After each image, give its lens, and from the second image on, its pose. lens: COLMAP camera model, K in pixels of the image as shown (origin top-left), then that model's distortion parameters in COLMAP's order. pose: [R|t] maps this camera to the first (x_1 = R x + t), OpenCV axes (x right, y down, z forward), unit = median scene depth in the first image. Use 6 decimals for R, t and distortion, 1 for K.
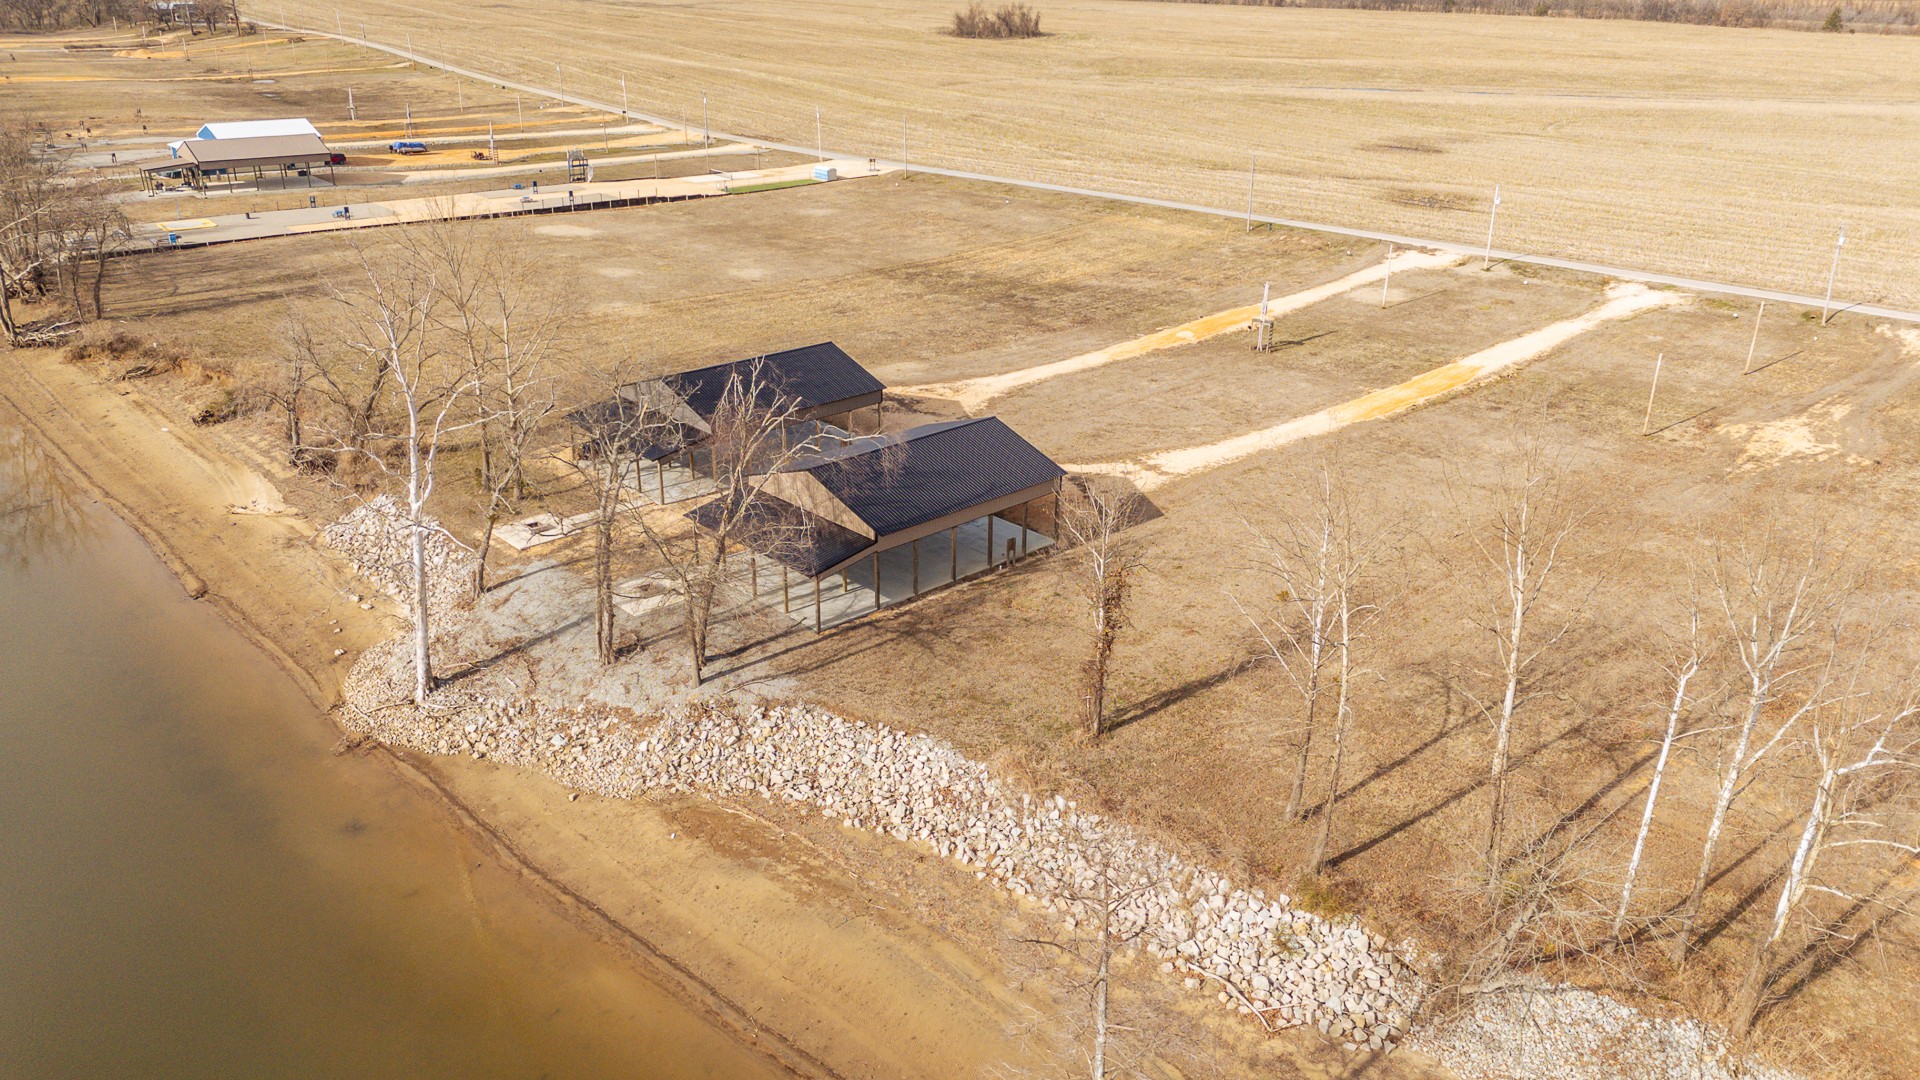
lens RADIAL K [[1408.2, 0, 965.3], [0, 1408.2, 539.1], [0, 0, 1]] dist [0.097474, -0.120489]
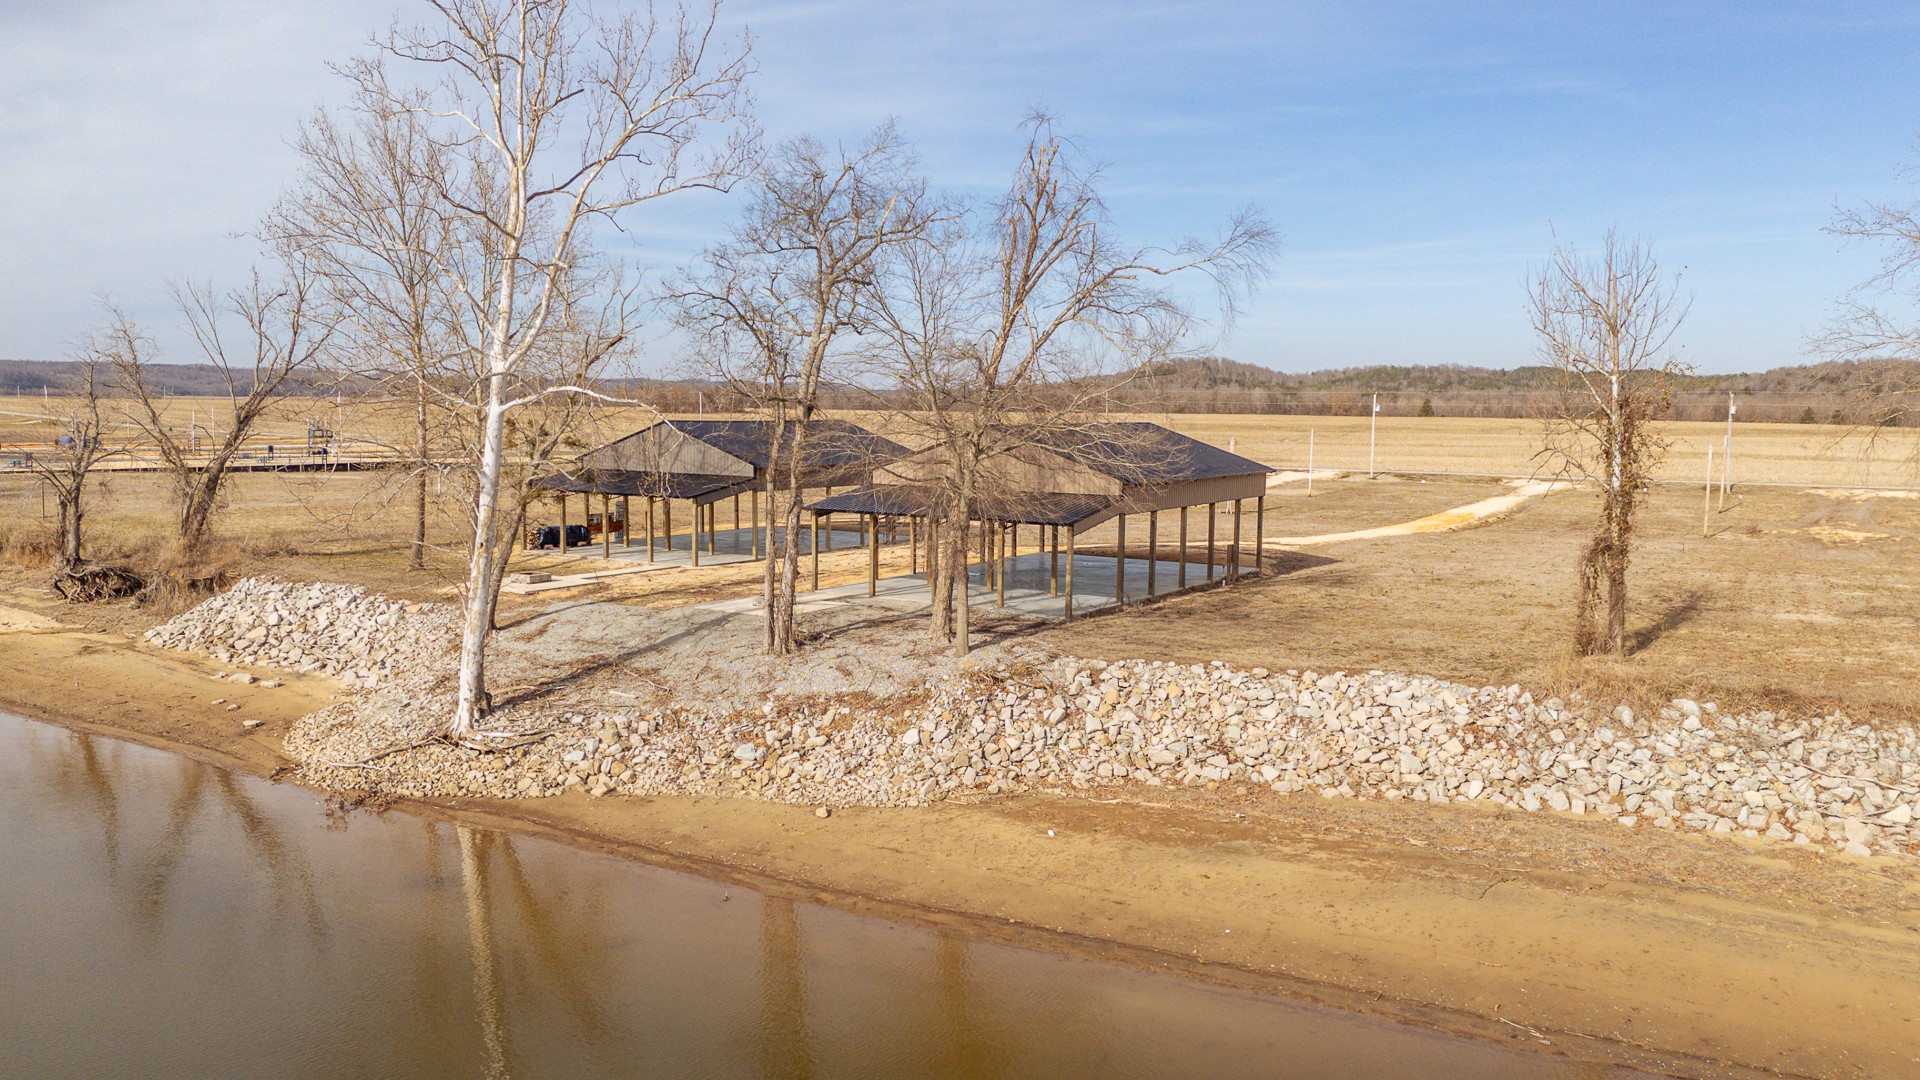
lens RADIAL K [[1401.3, 0, 963.7], [0, 1401.3, 542.9], [0, 0, 1]] dist [0.096235, -0.118037]
pose [[0.968372, -0.022883, 0.248458, -0.264637], [0.094295, 0.955500, -0.279515, 0.177641], [-0.231006, 0.294103, 0.927437, 0.323173]]
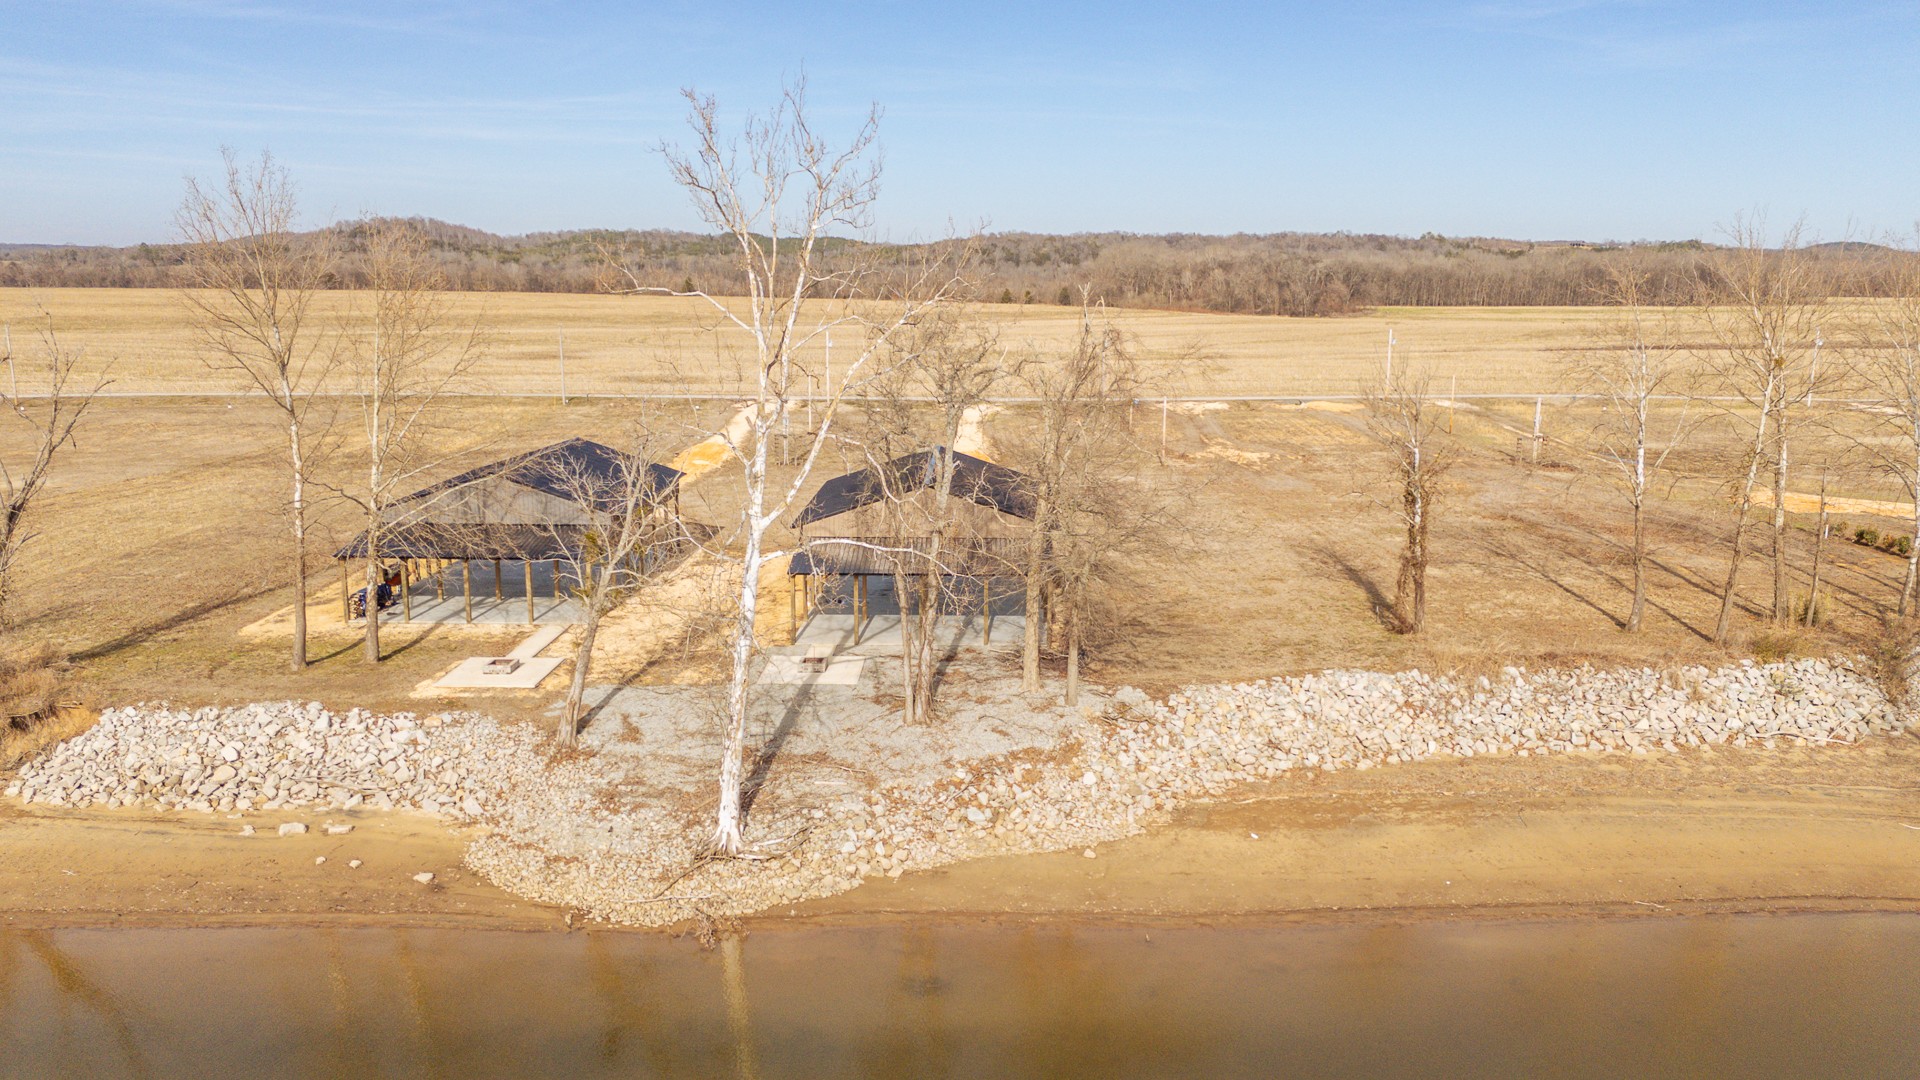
lens RADIAL K [[1399.8, 0, 963.8], [0, 1399.8, 543.0], [0, 0, 1]] dist [0.092504, -0.099480]
pose [[0.698158, -0.142759, 0.701567, -0.597685], [0.278650, 0.956835, -0.082593, 0.051365], [-0.659492, 0.253155, 0.707801, 0.358969]]
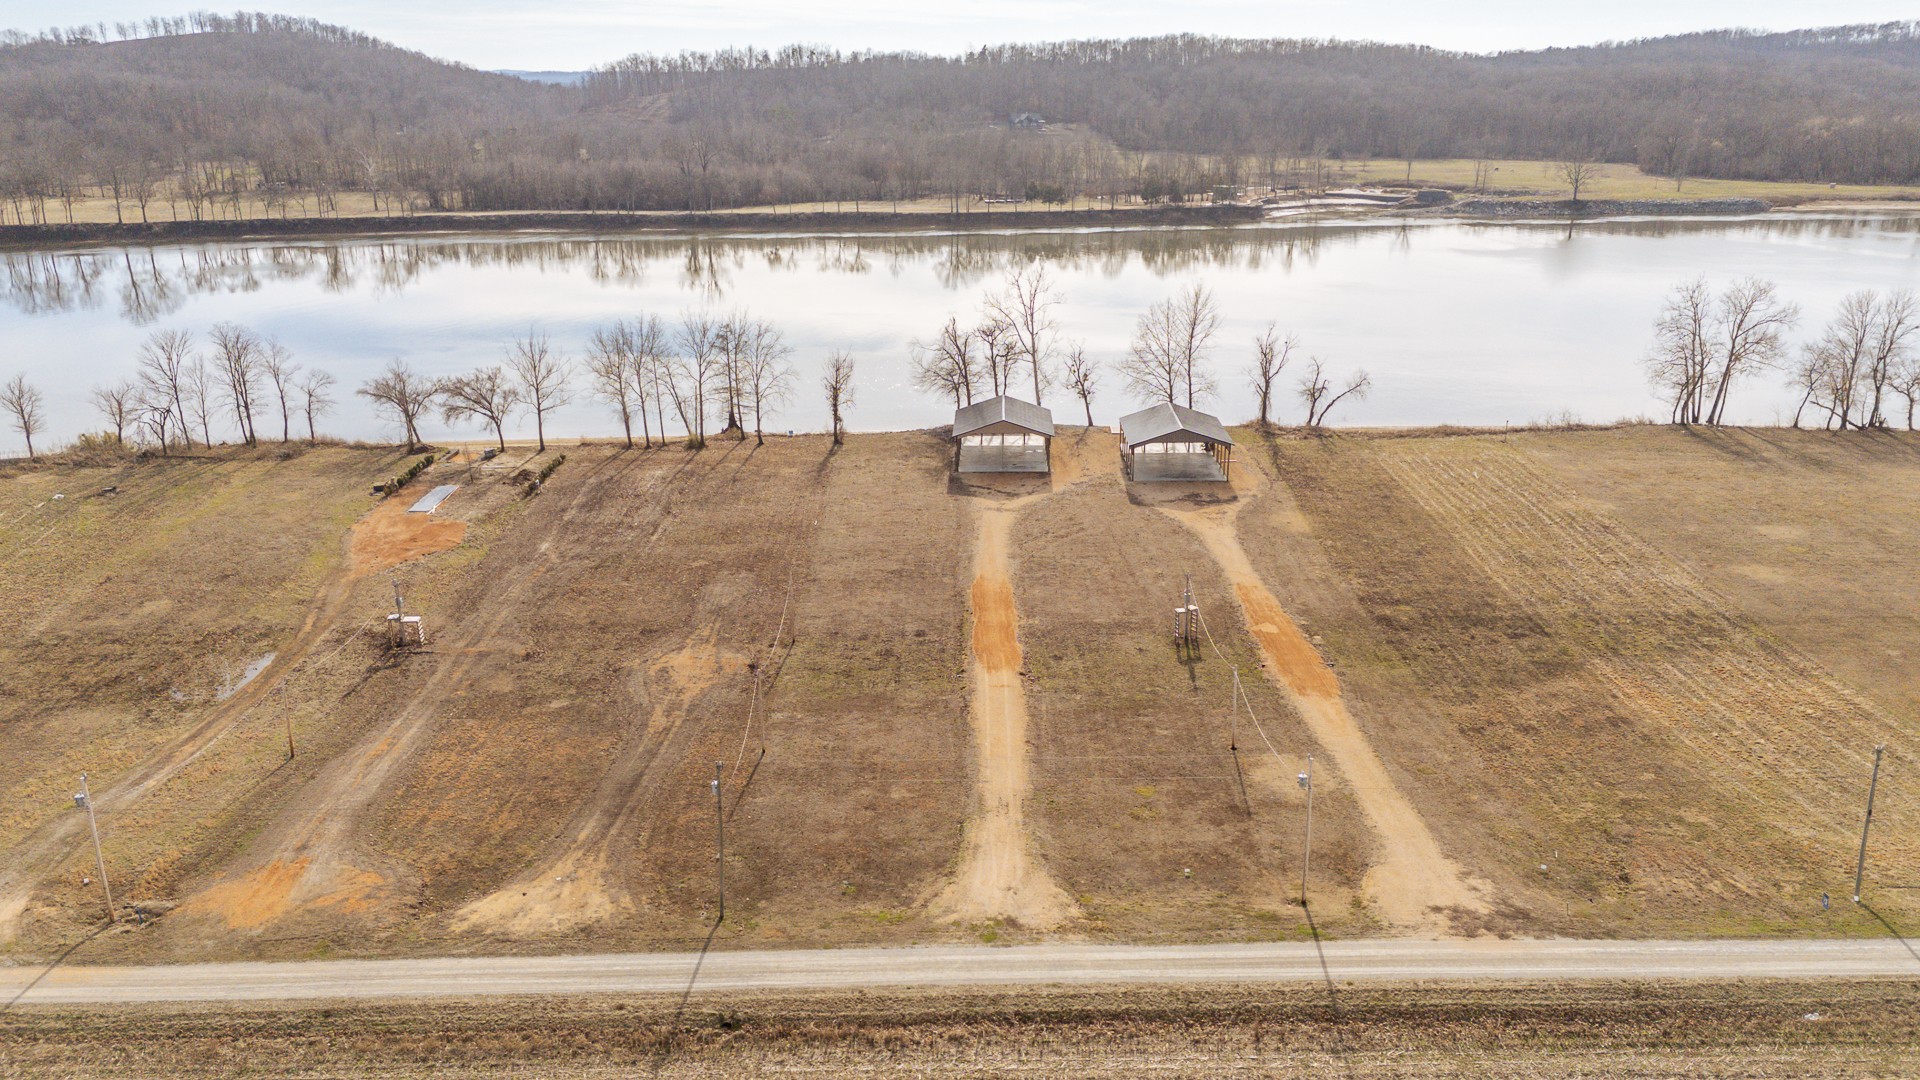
lens RADIAL K [[1410.1, 0, 969.6], [0, 1410.1, 539.3], [0, 0, 1]] dist [0.059260, -0.042872]
pose [[-0.696594, 0.217214, -0.683795, 1.420357], [-0.277321, 0.797478, 0.535838, -0.984718], [0.661703, 0.562892, -0.495280, 2.012735]]
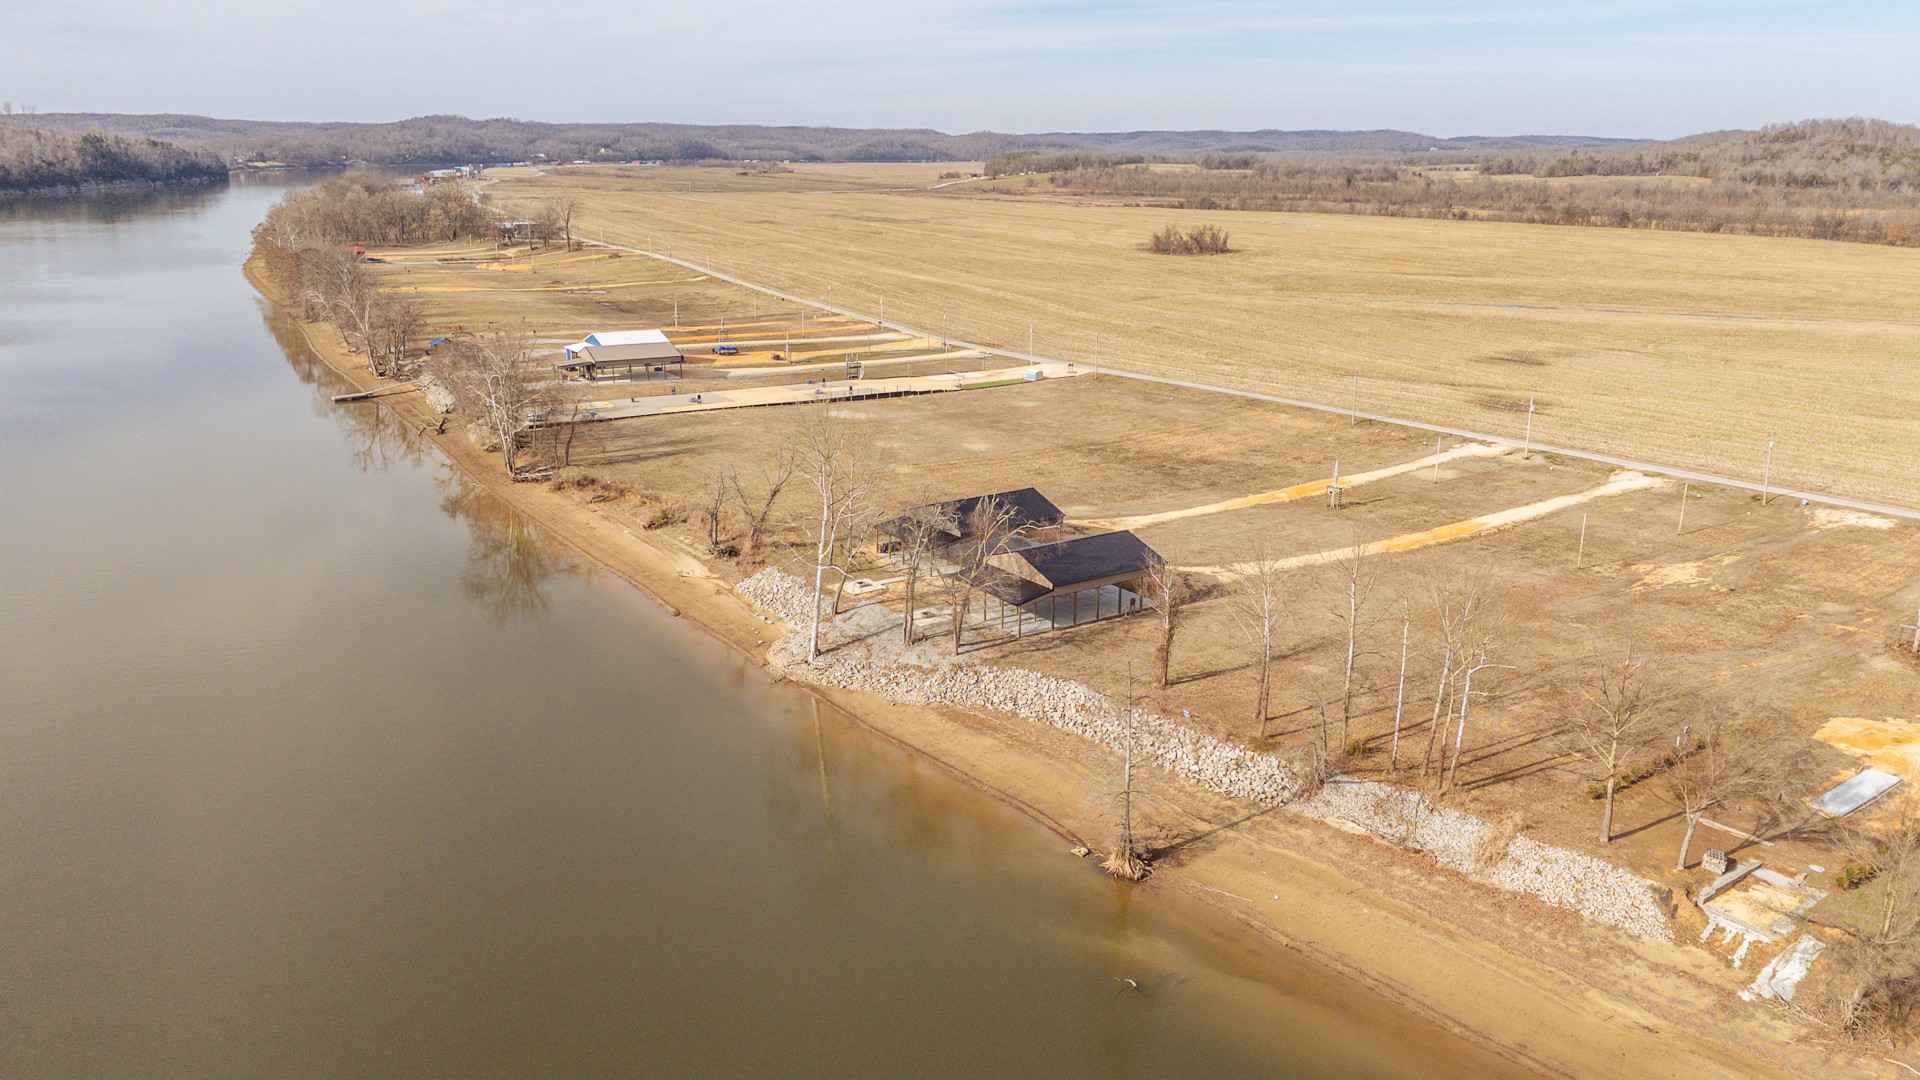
lens RADIAL K [[1408.2, 0, 965.3], [0, 1408.2, 539.1], [0, 0, 1]] dist [0.097474, -0.120489]
pose [[0.989634, 0.034893, -0.139306, 0.062819], [-0.052022, 0.991254, -0.121282, 0.137402], [0.133856, 0.127272, 0.982794, -0.680257]]
